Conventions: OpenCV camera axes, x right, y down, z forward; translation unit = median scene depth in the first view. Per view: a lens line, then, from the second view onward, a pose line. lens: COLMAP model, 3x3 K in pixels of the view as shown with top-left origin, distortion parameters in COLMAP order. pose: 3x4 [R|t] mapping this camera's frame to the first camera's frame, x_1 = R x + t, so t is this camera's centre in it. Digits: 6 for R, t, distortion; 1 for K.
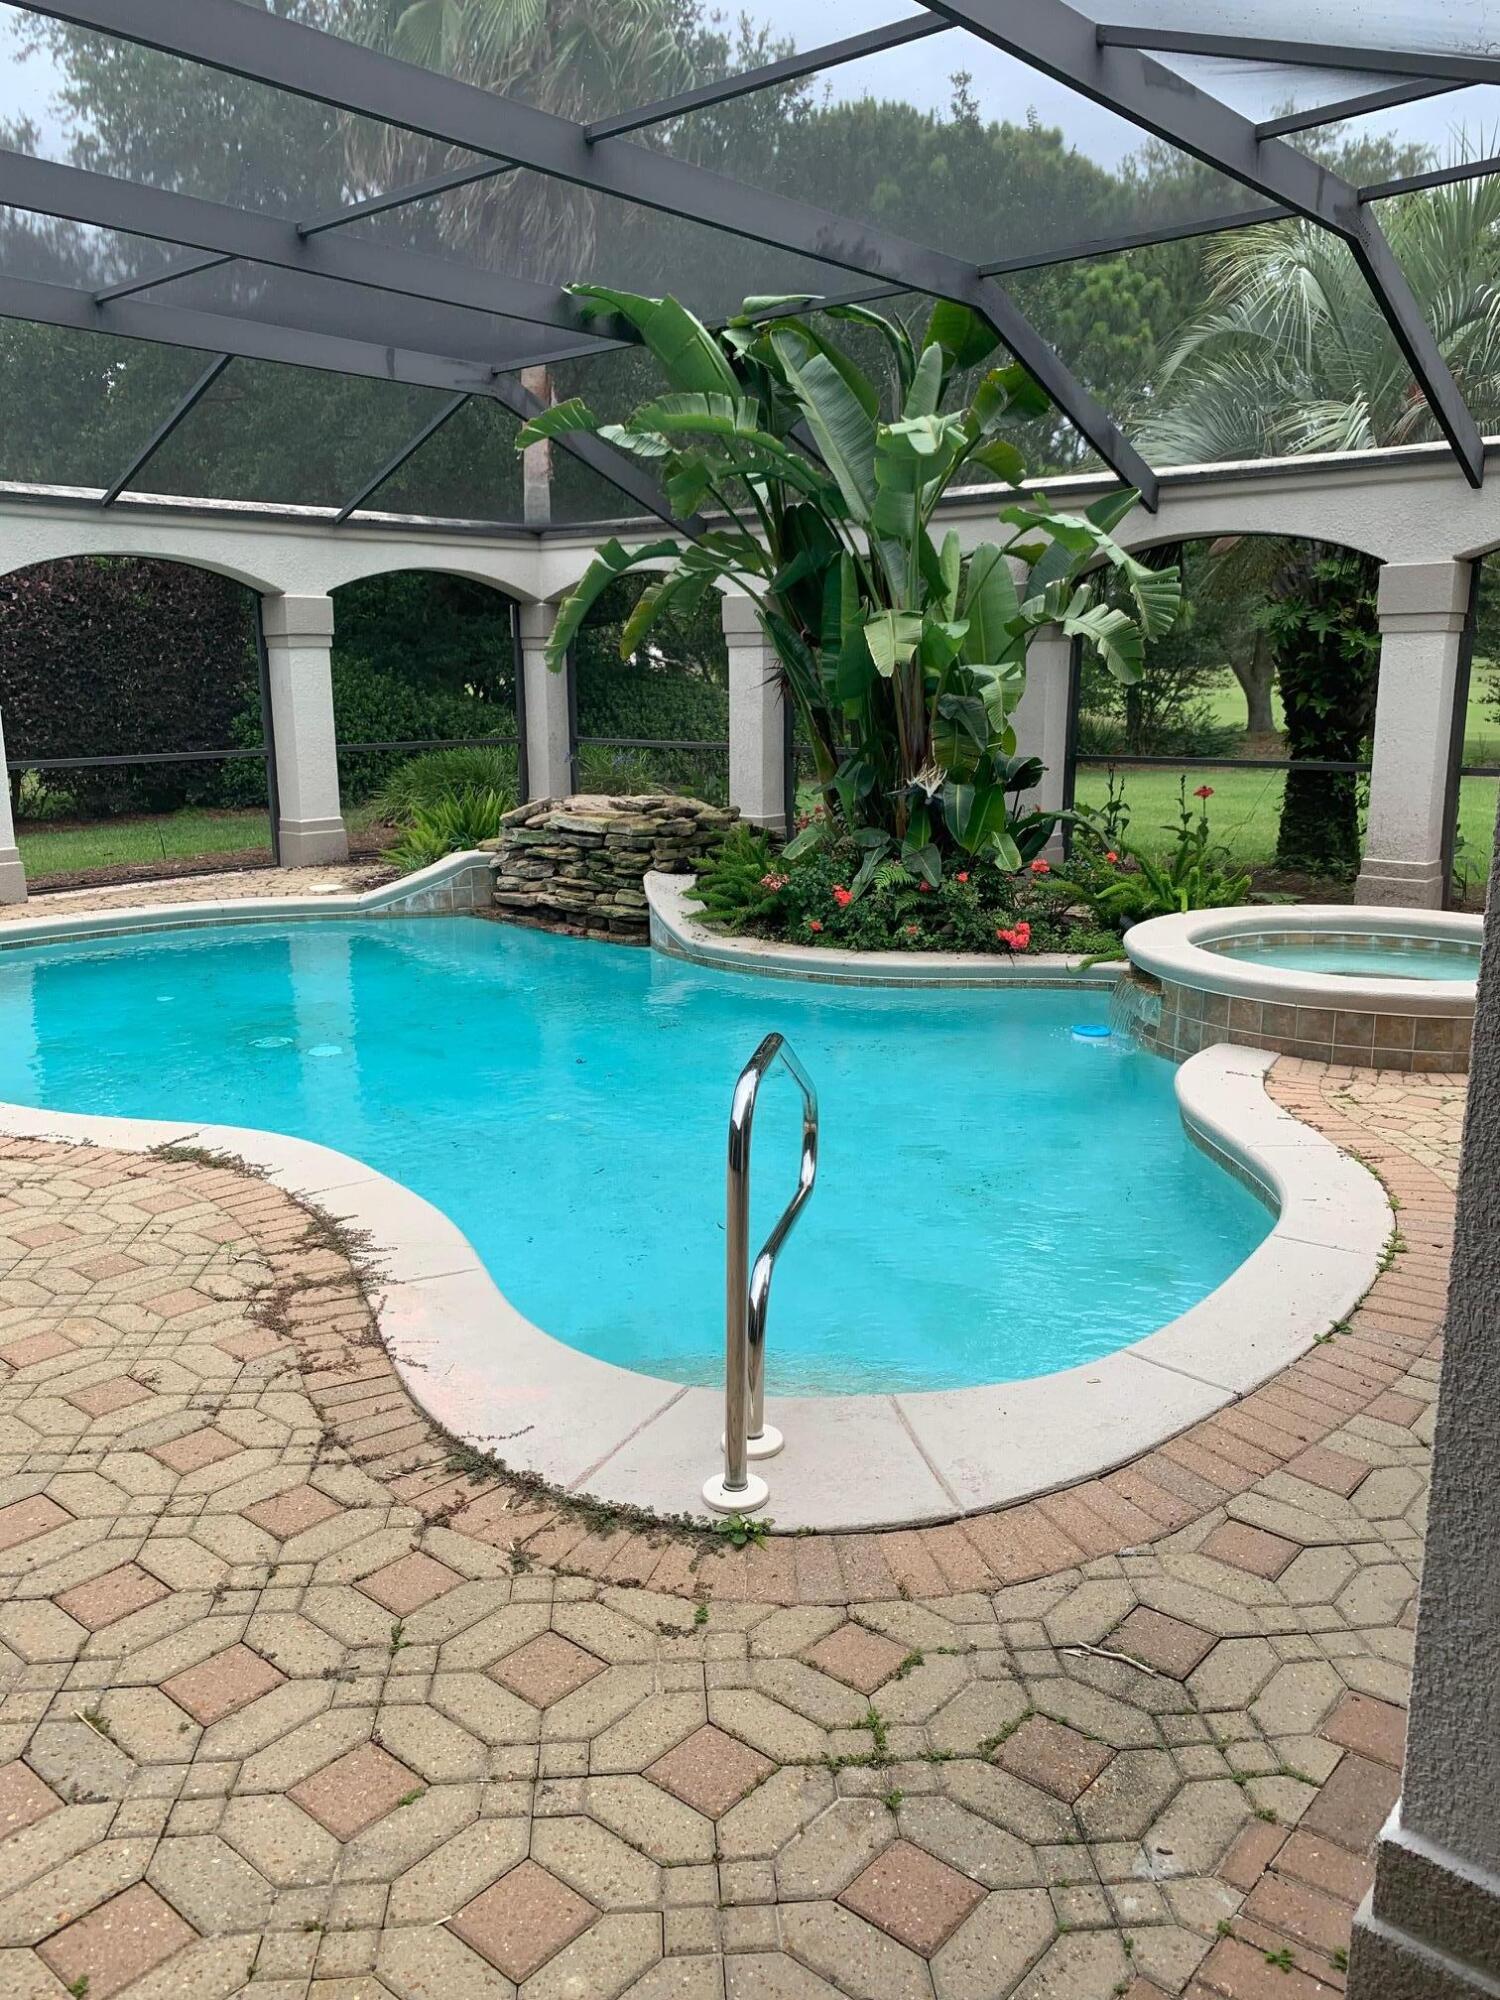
lens RADIAL K [[1514.7, 0, 750.0], [0, 1514.7, 1000.0], [0, 0, 1]] dist [0.054307, -0.047188]
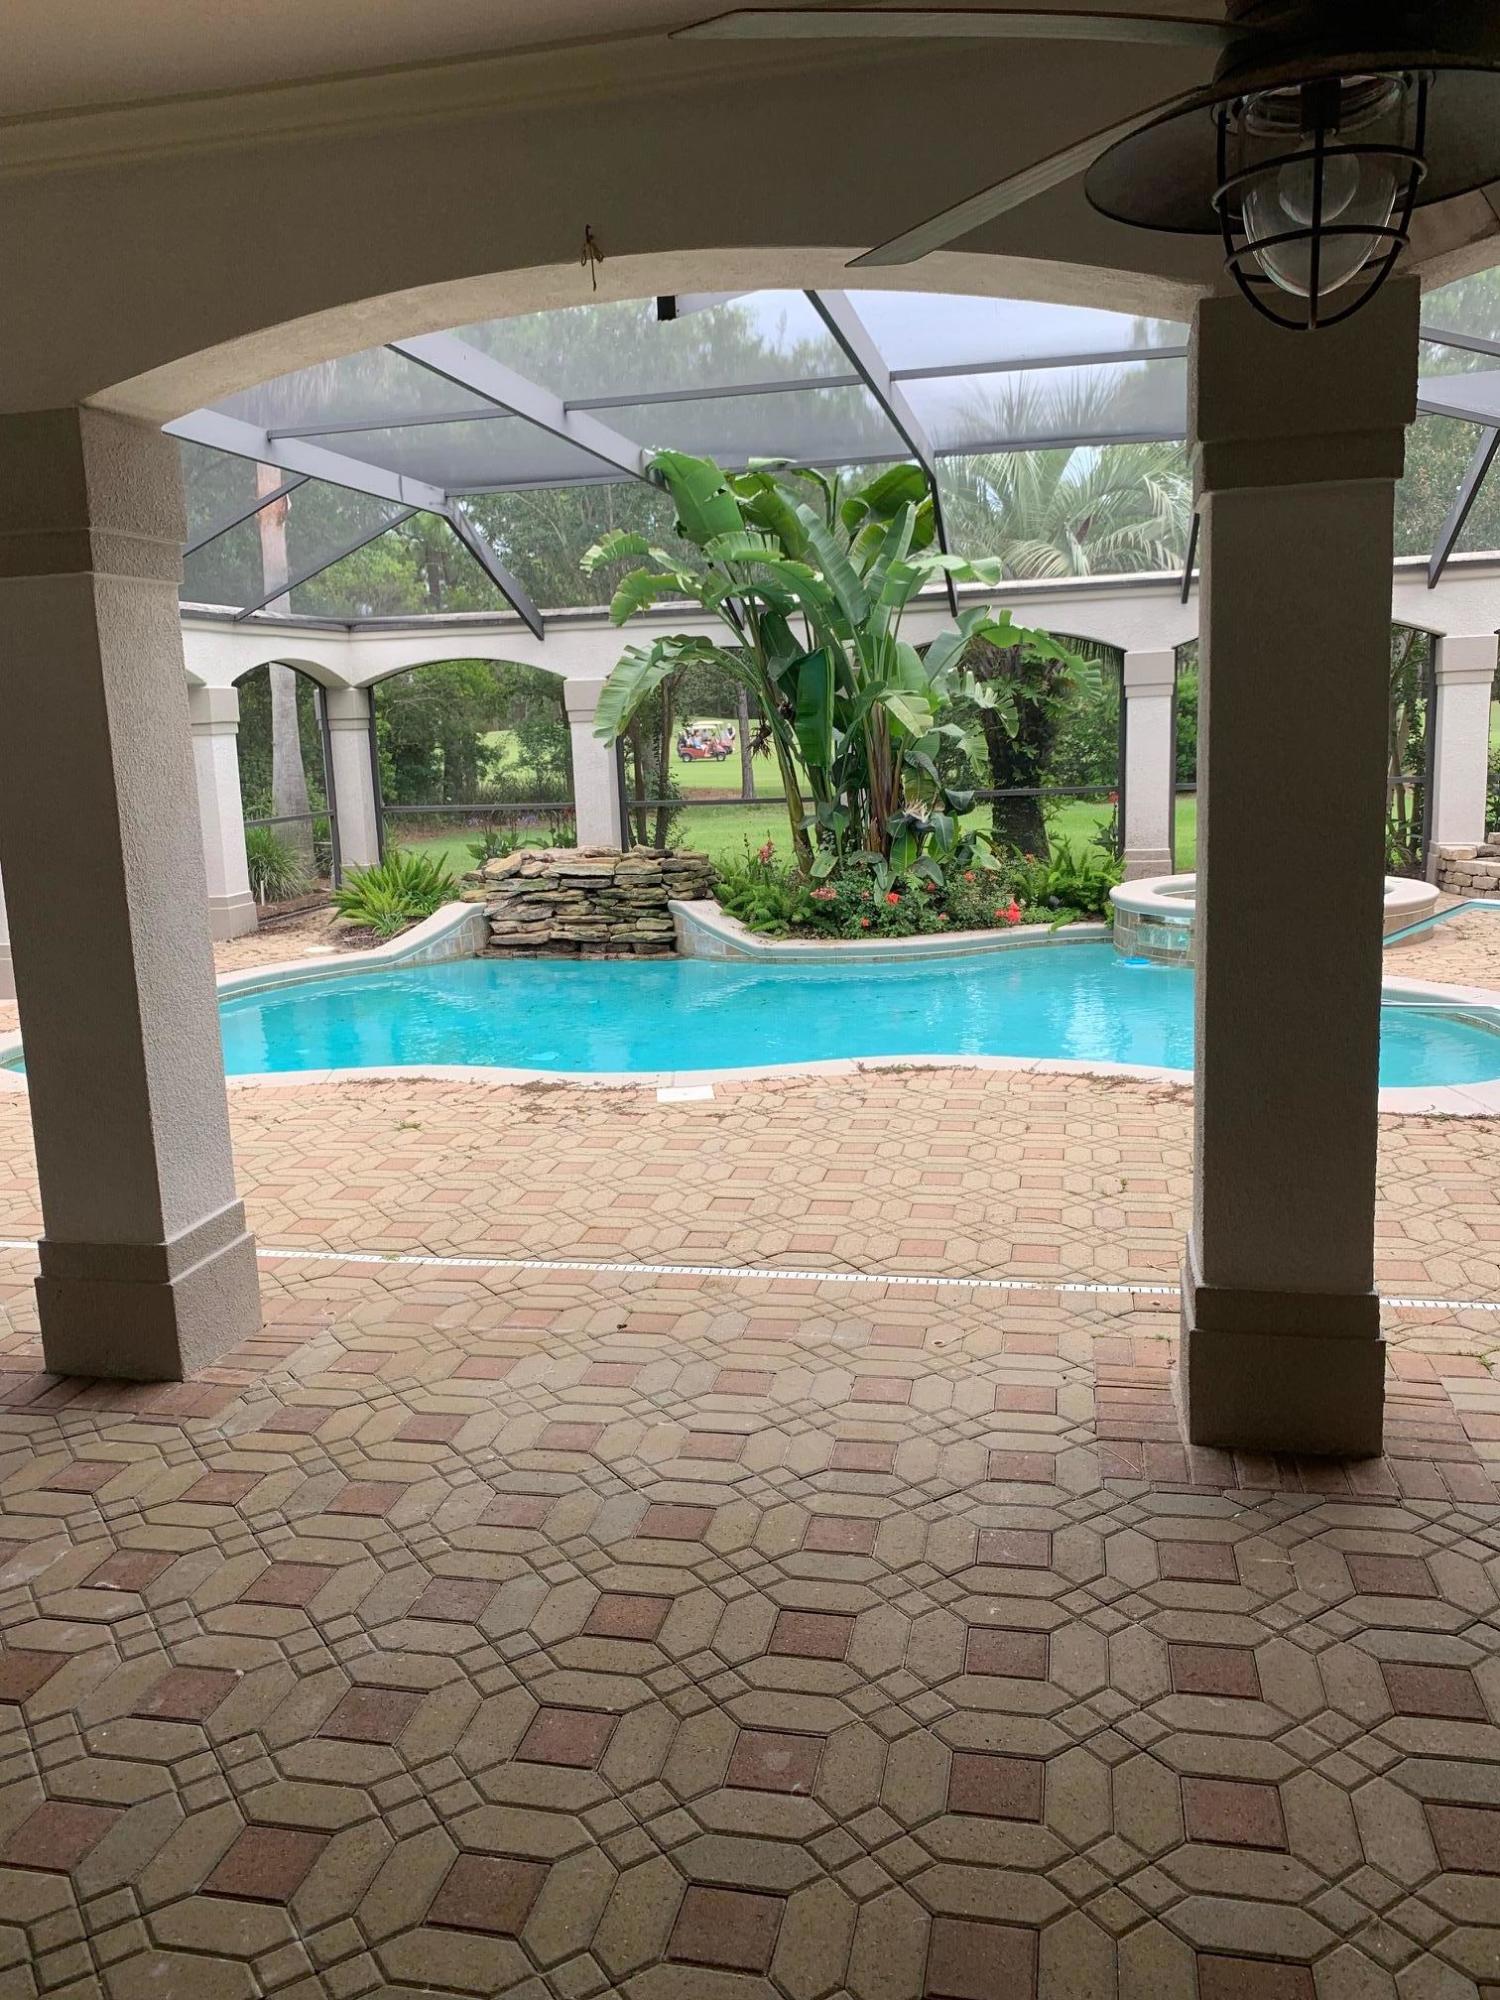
lens RADIAL K [[1514.7, 0, 750.0], [0, 1514.7, 1000.0], [0, 0, 1]] dist [0.054307, -0.047188]
pose [[0.885765, -0.115364, 0.449568, -0.534598], [0.133833, 0.990959, -0.009396, 0.015053], [-0.444419, 0.068490, 0.893197, -0.124680]]
